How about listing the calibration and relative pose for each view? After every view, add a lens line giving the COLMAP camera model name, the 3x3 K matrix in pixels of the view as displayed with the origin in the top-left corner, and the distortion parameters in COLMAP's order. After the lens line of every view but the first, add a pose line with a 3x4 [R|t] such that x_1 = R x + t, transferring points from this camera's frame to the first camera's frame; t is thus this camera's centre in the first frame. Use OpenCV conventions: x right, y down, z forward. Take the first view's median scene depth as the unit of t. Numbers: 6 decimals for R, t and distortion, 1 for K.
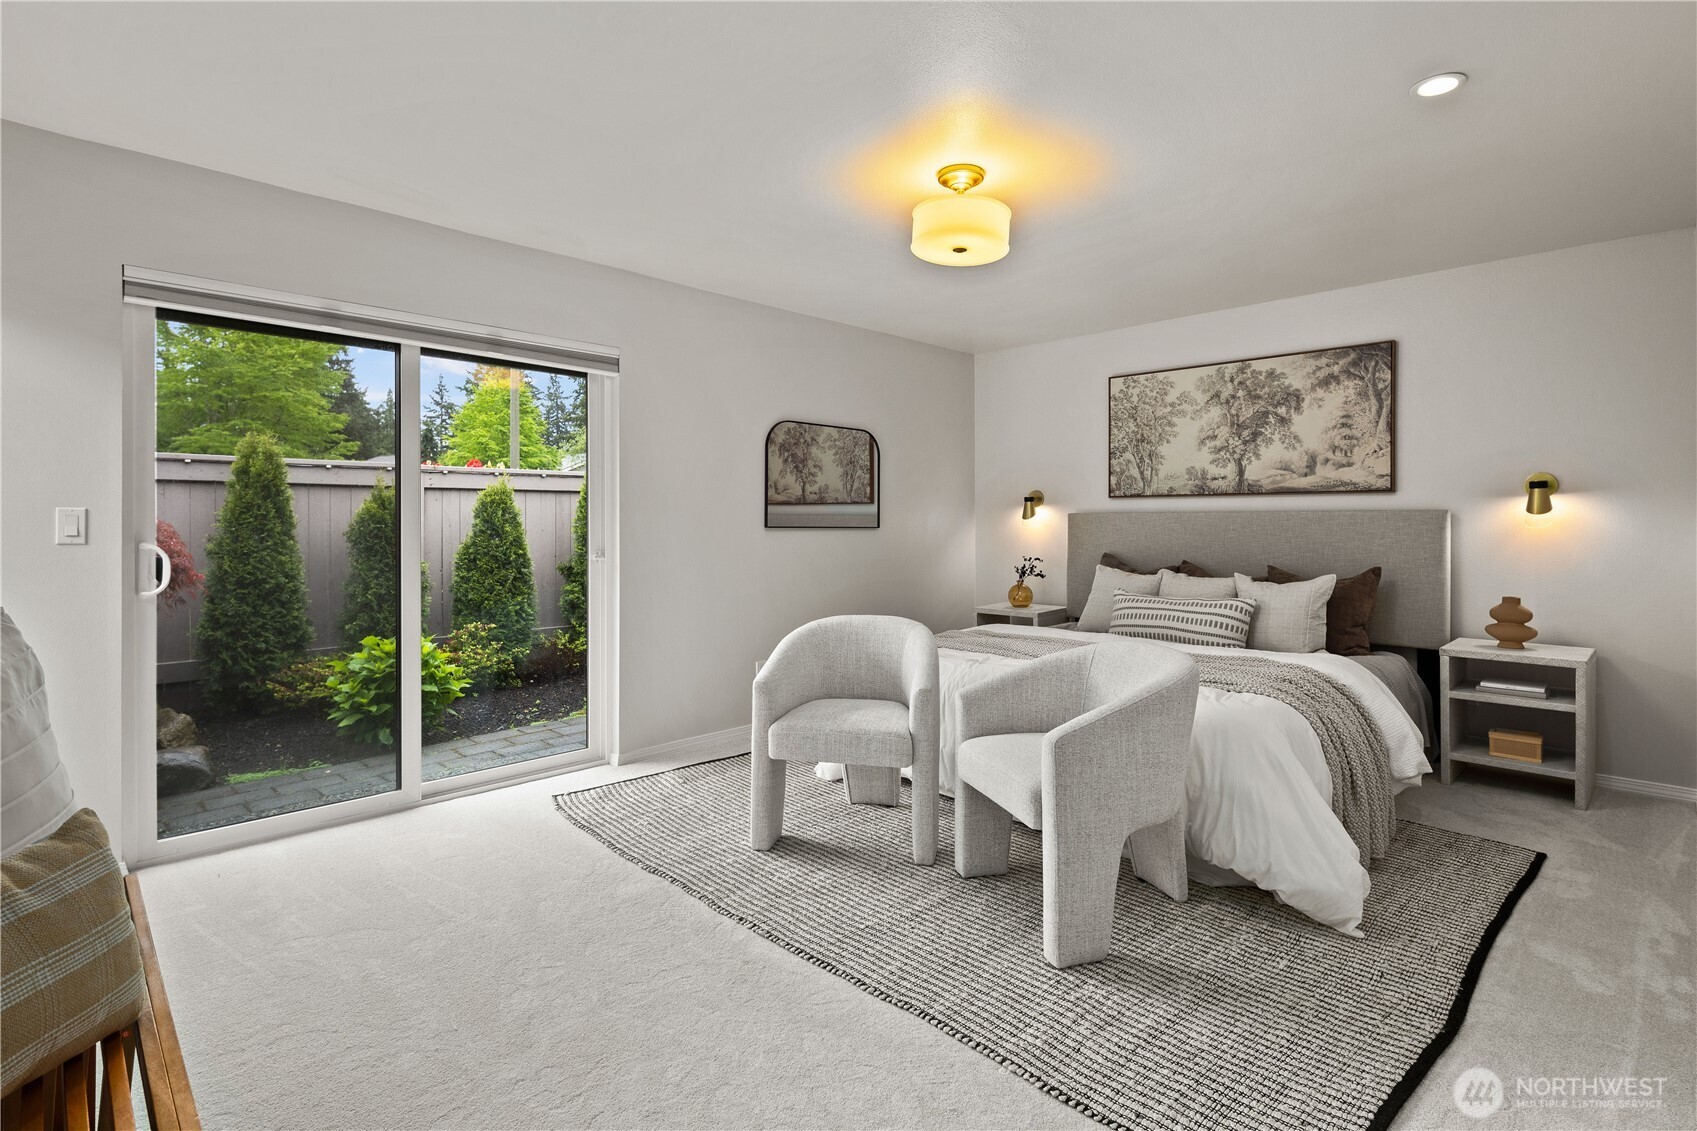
lens RADIAL K [[829.2, 0, 844.3], [0, 829.2, 524.6], [0, 0, 1]] dist [0.003208, -0.000403]
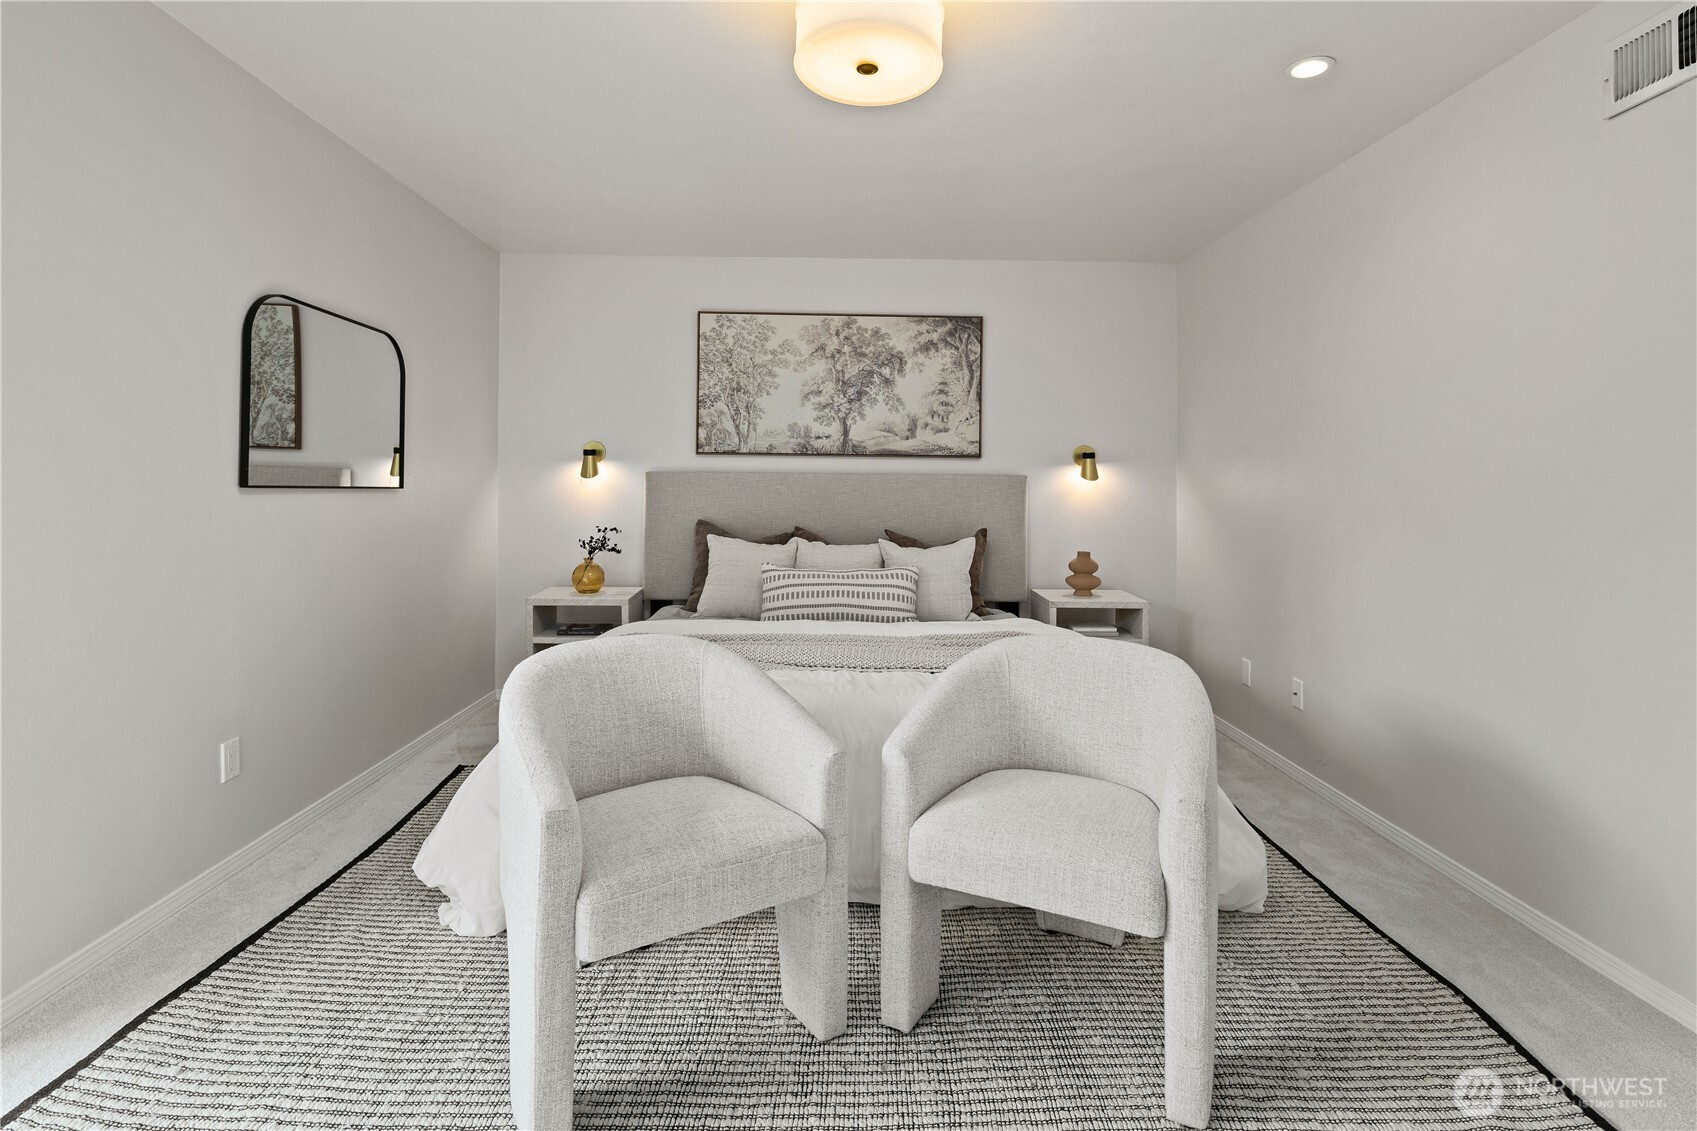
lens RADIAL K [[835.8, 0, 845.3], [0, 835.8, 478.4], [0, 0, 1]] dist [-0.000799, -0.000751]
pose [[0.688601, 0.013951, 0.725006, -0.221196], [-0.008113, 0.999901, -0.011536, 0.001022], [-0.725095, 0.002062, 0.688646, 0.353297]]
